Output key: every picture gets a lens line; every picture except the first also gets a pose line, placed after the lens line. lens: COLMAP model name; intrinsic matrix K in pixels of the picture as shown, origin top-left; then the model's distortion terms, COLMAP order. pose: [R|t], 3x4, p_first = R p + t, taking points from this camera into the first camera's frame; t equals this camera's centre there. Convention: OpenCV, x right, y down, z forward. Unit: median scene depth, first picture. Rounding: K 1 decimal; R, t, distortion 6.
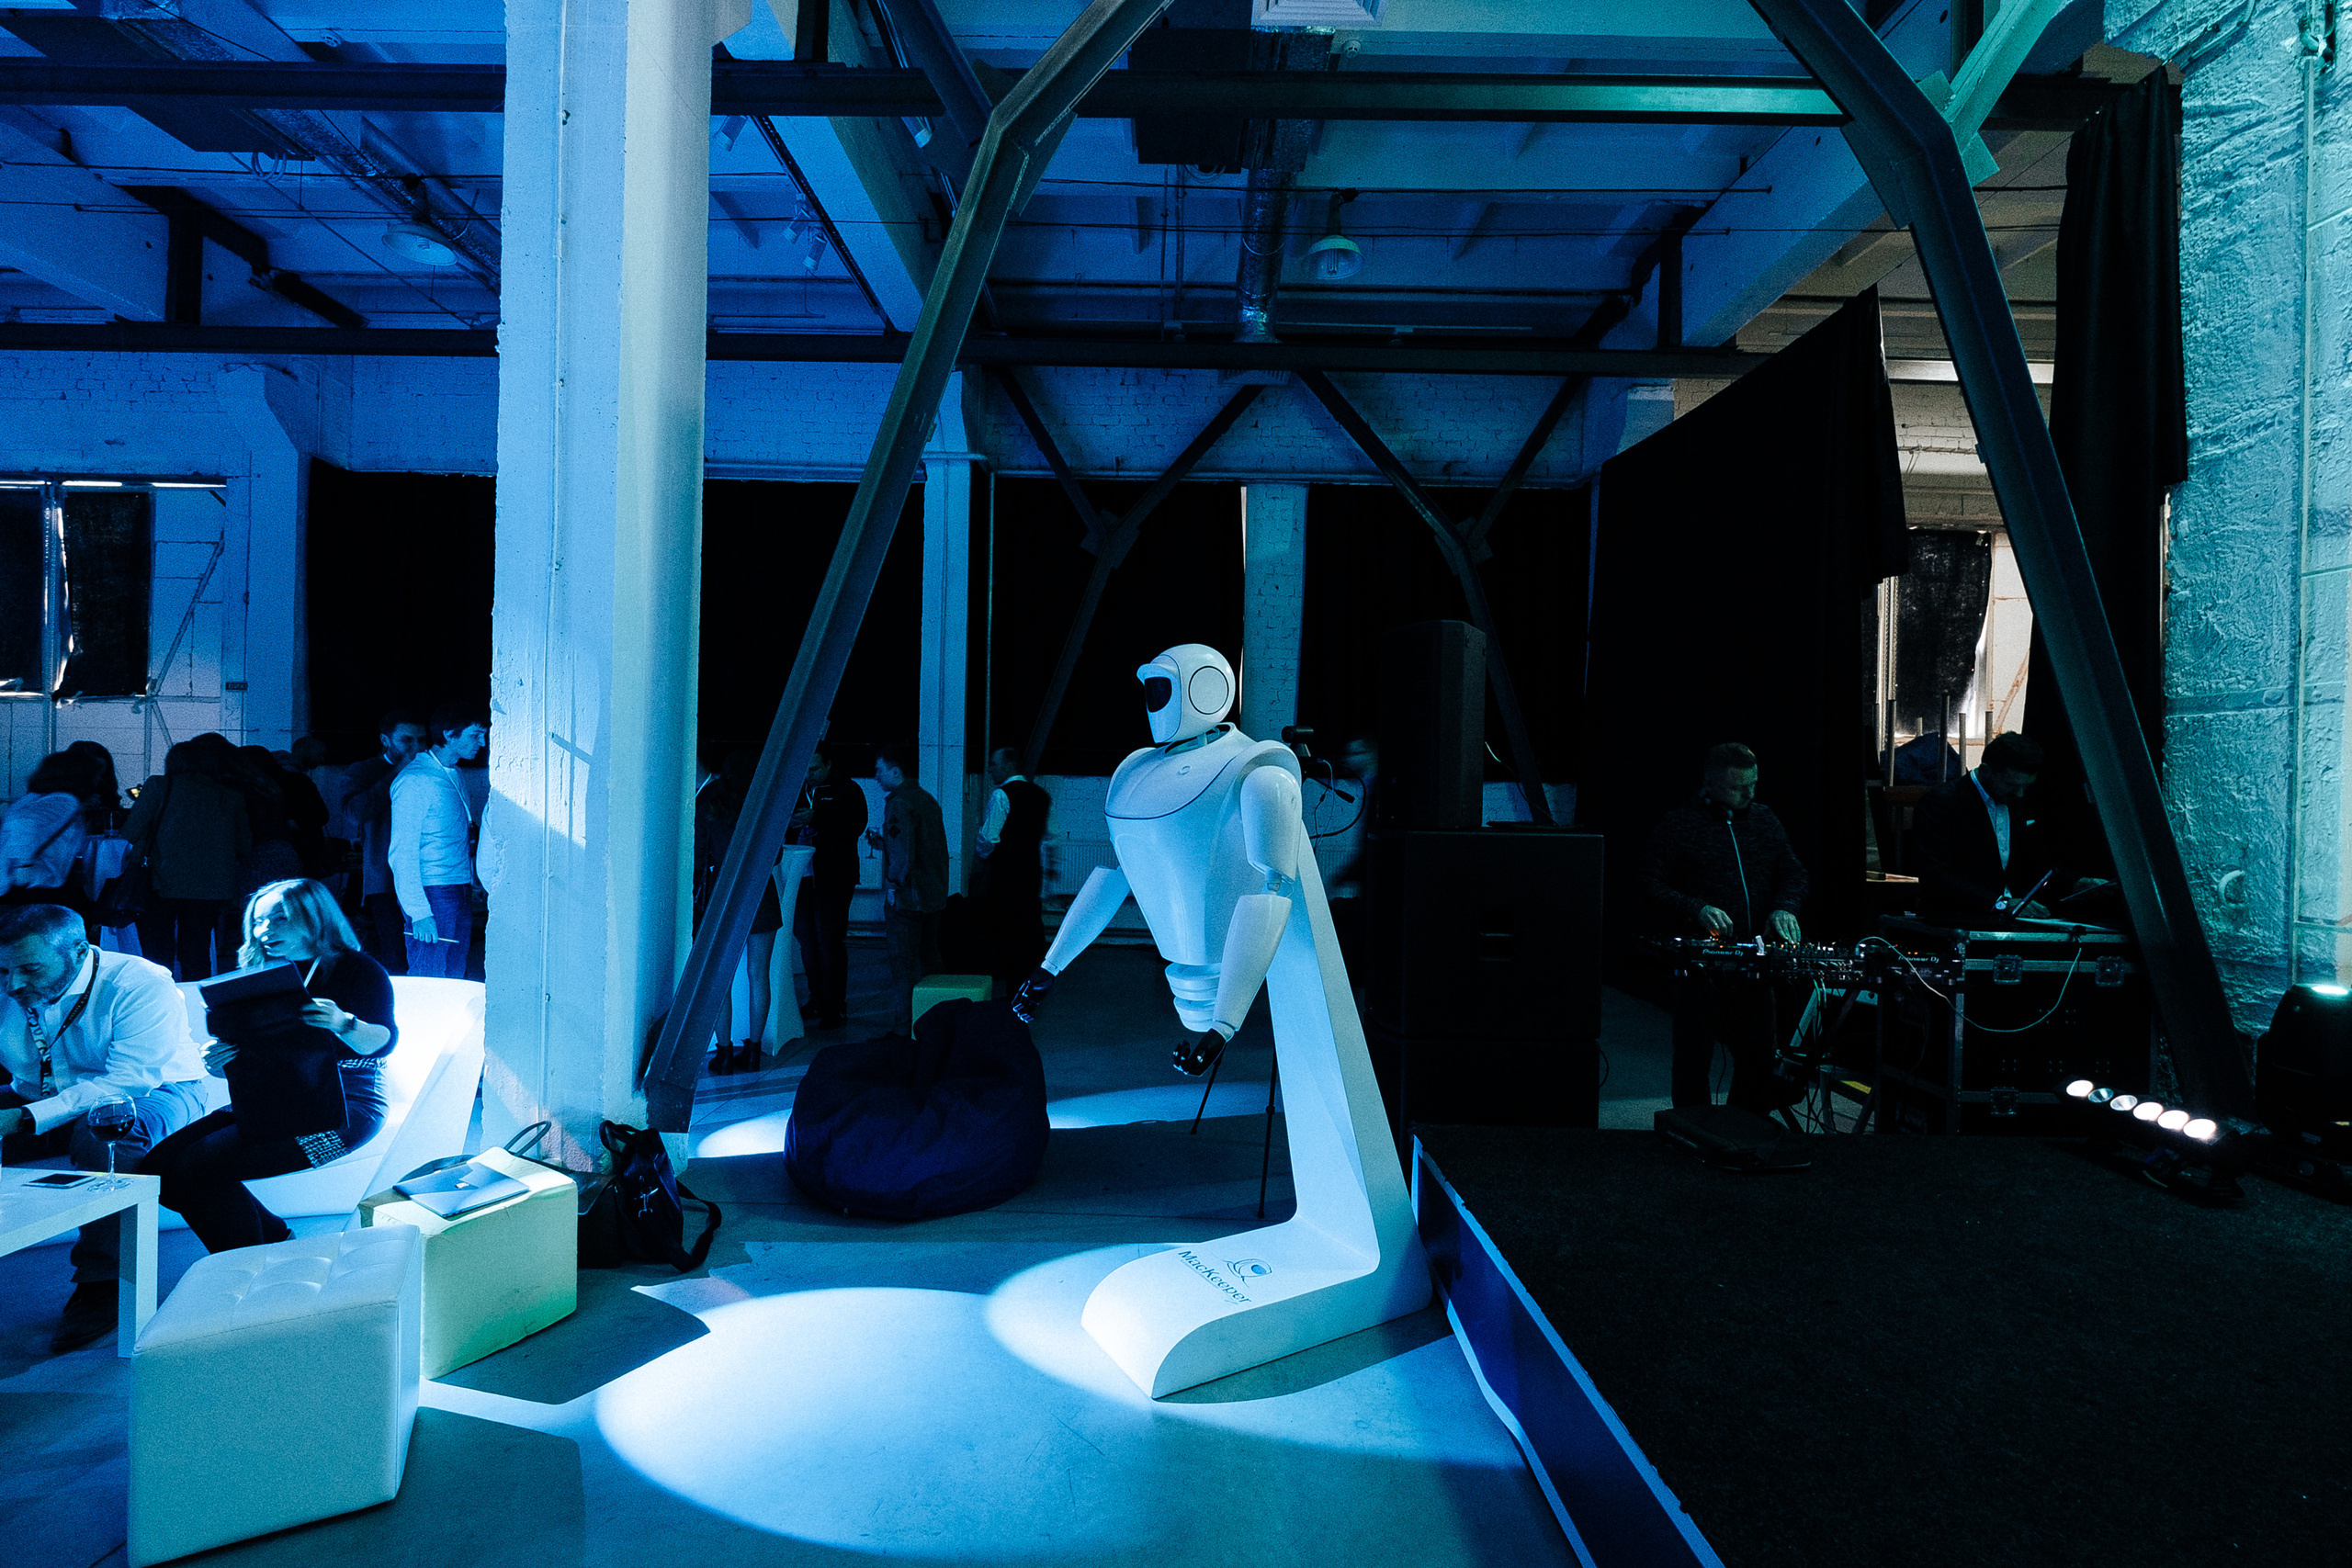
lens RADIAL K [[1011.3, 0, 1176.0], [0, 1011.3, 784.0], [0, 0, 1]] dist [-0.000689, -0.000682]
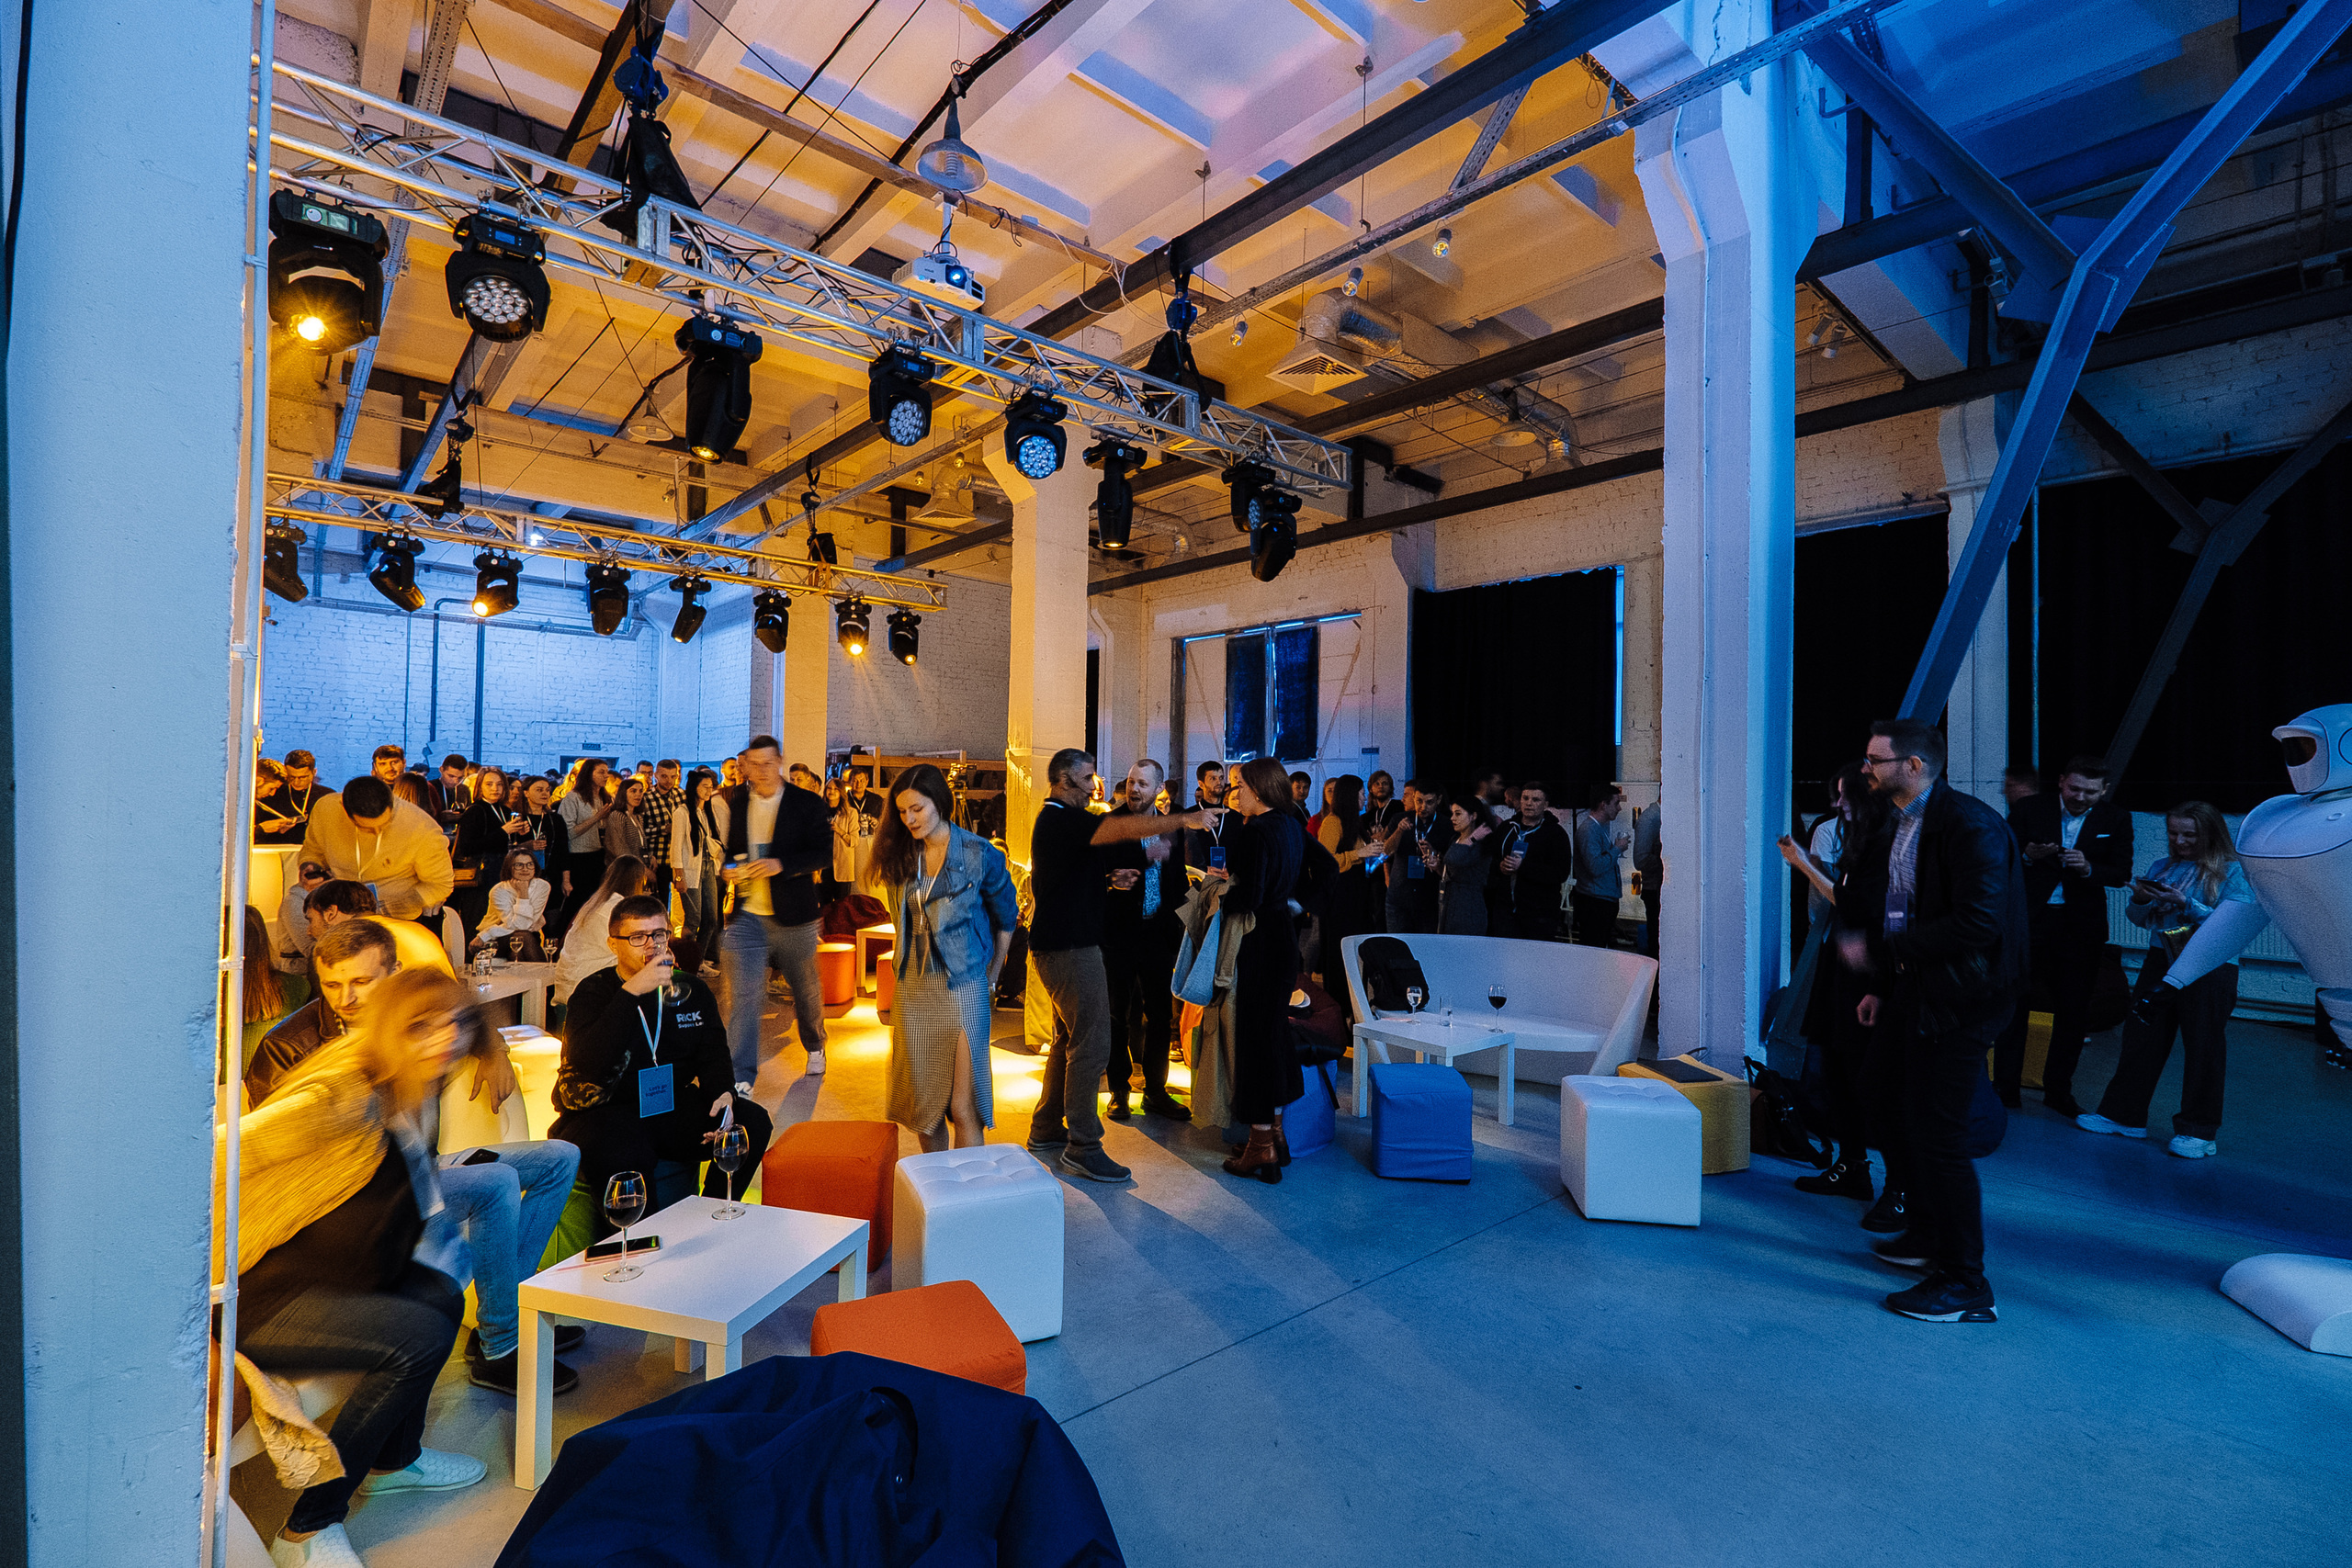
lens RADIAL K [[1011.3, 0, 1176.0], [0, 1011.3, 784.0], [0, 0, 1]] dist [-0.000689, -0.000682]
pose [[0.648837, -0.021330, -0.760628, 0.007434], [-0.003156, 0.999523, -0.030721, -0.002235], [0.760921, 0.022334, 0.648460, -0.207887]]
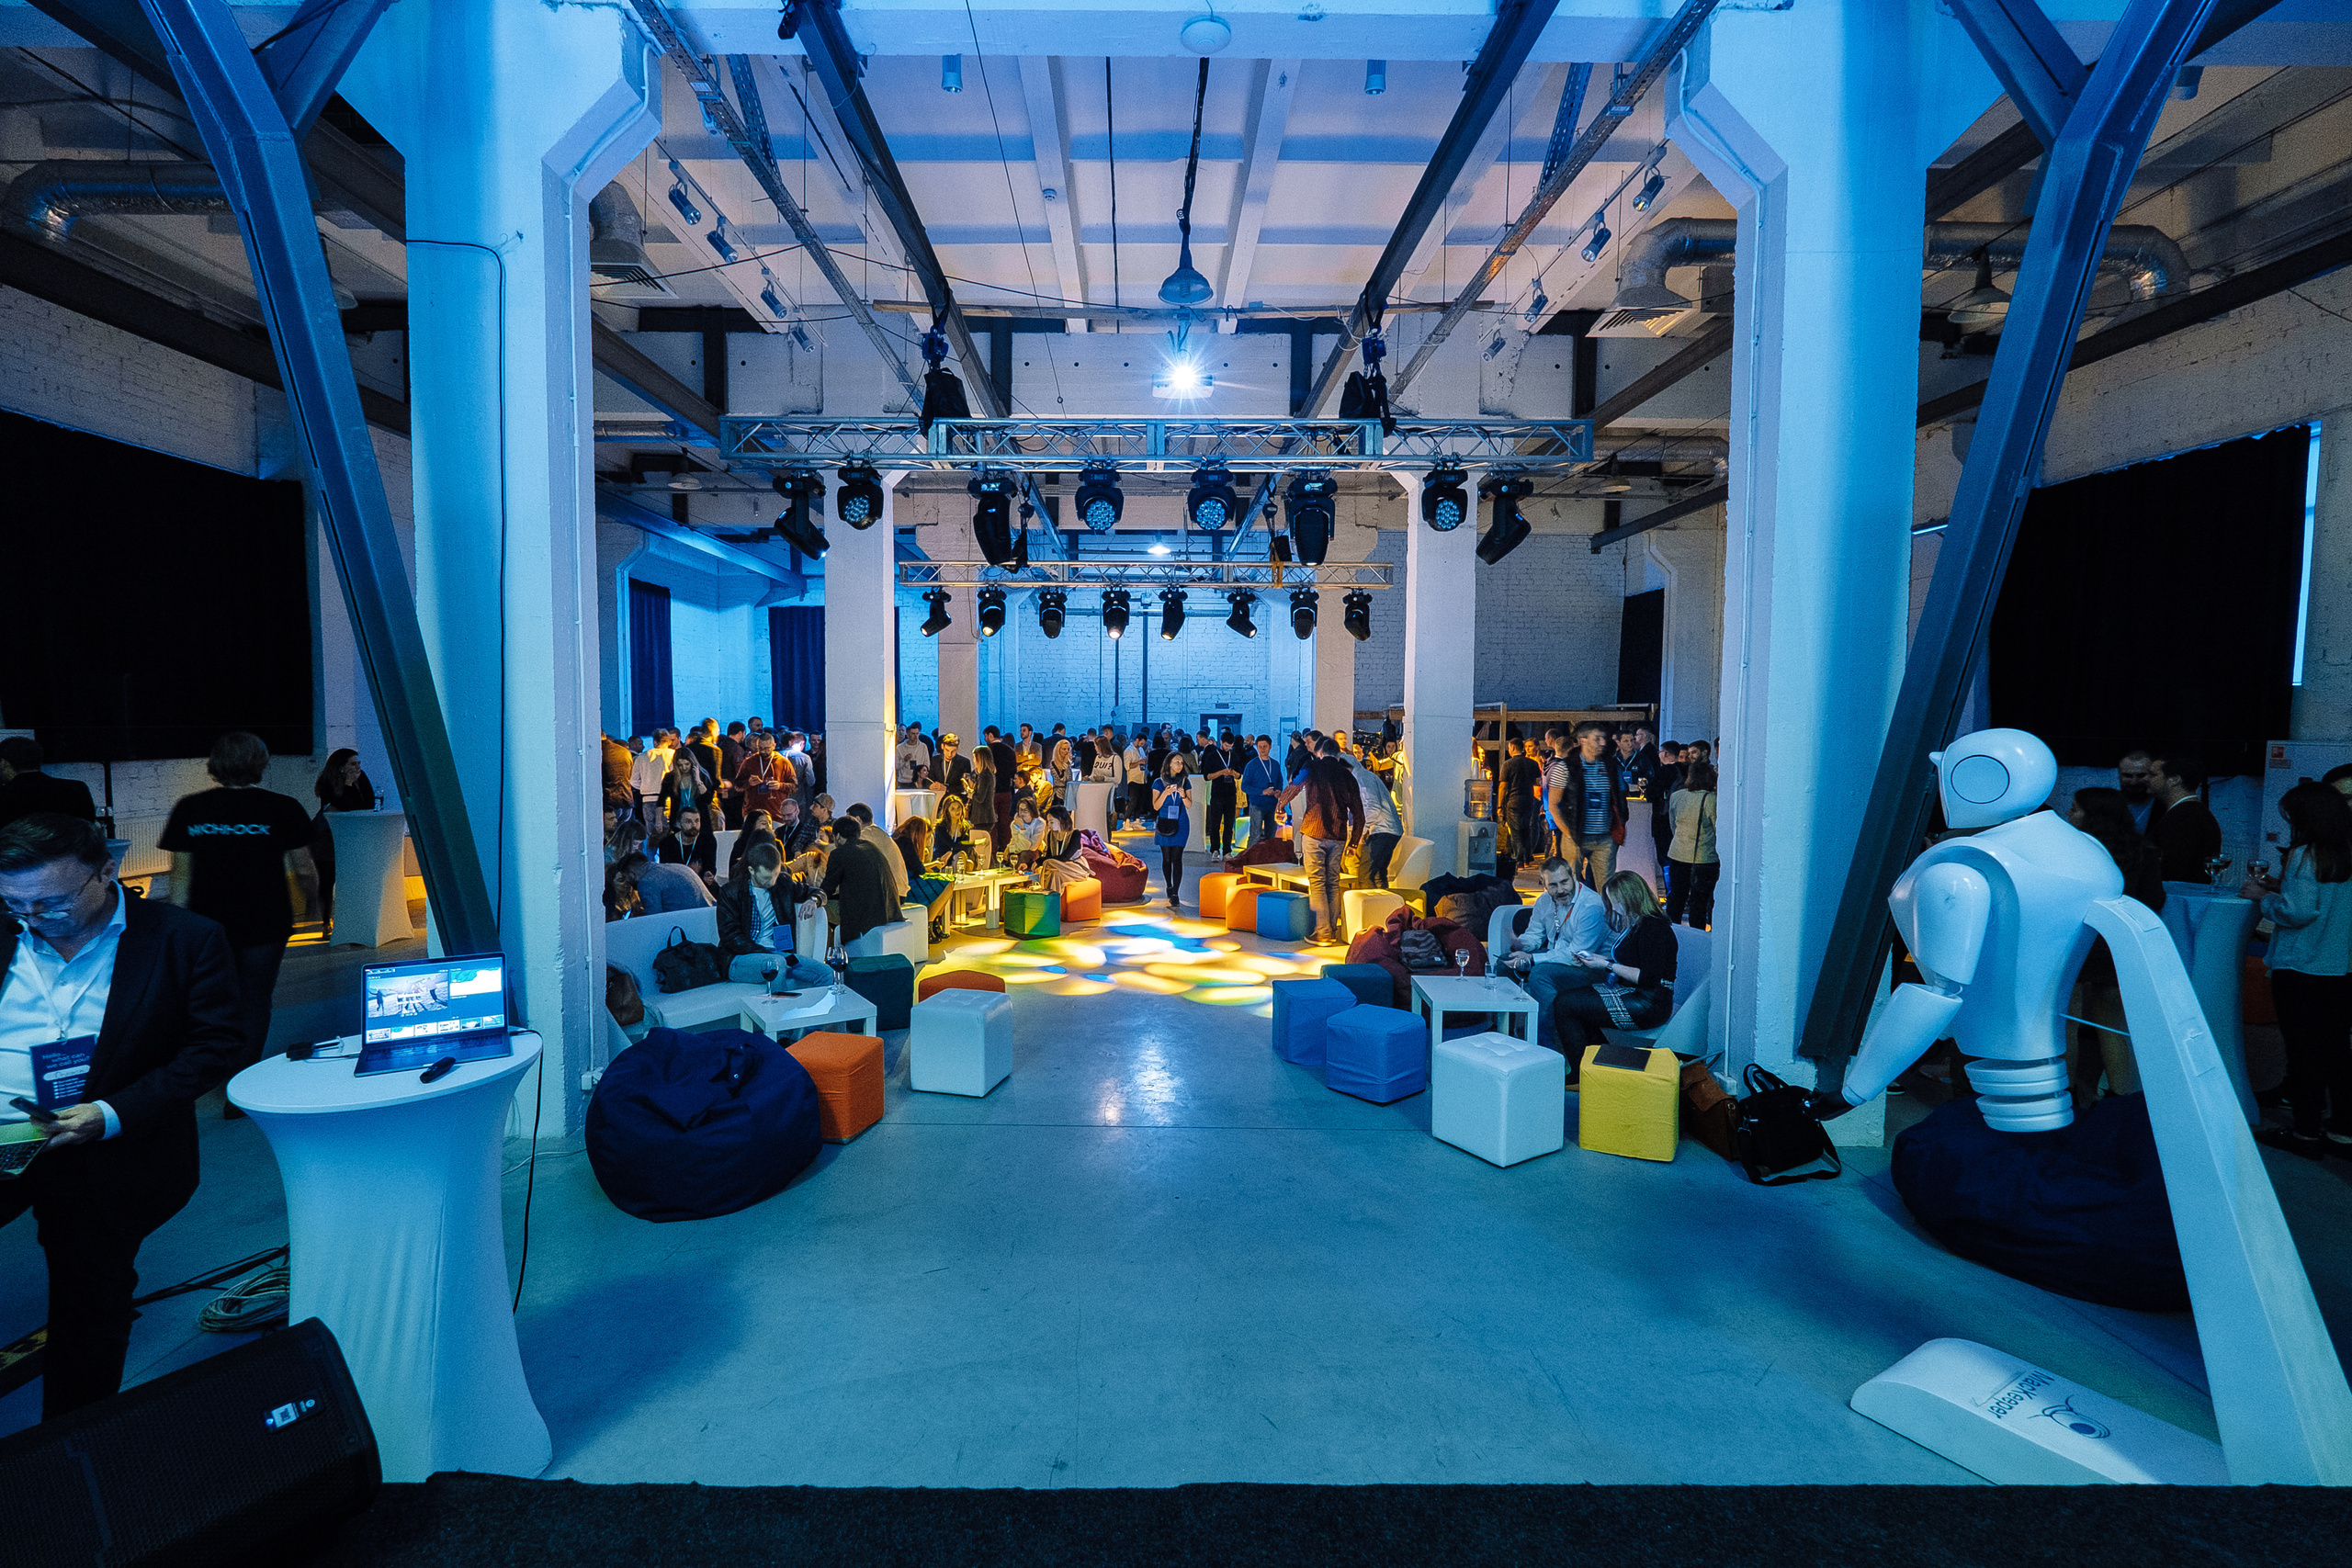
lens RADIAL K [[1011.3, 0, 1176.0], [0, 1011.3, 784.0], [0, 0, 1]] dist [-0.000689, -0.000682]
pose [[0.031422, 0.035177, -0.998887, 0.295767], [-0.006699, 0.999365, 0.034983, -0.033129], [0.999484, 0.005592, 0.031638, 0.065998]]
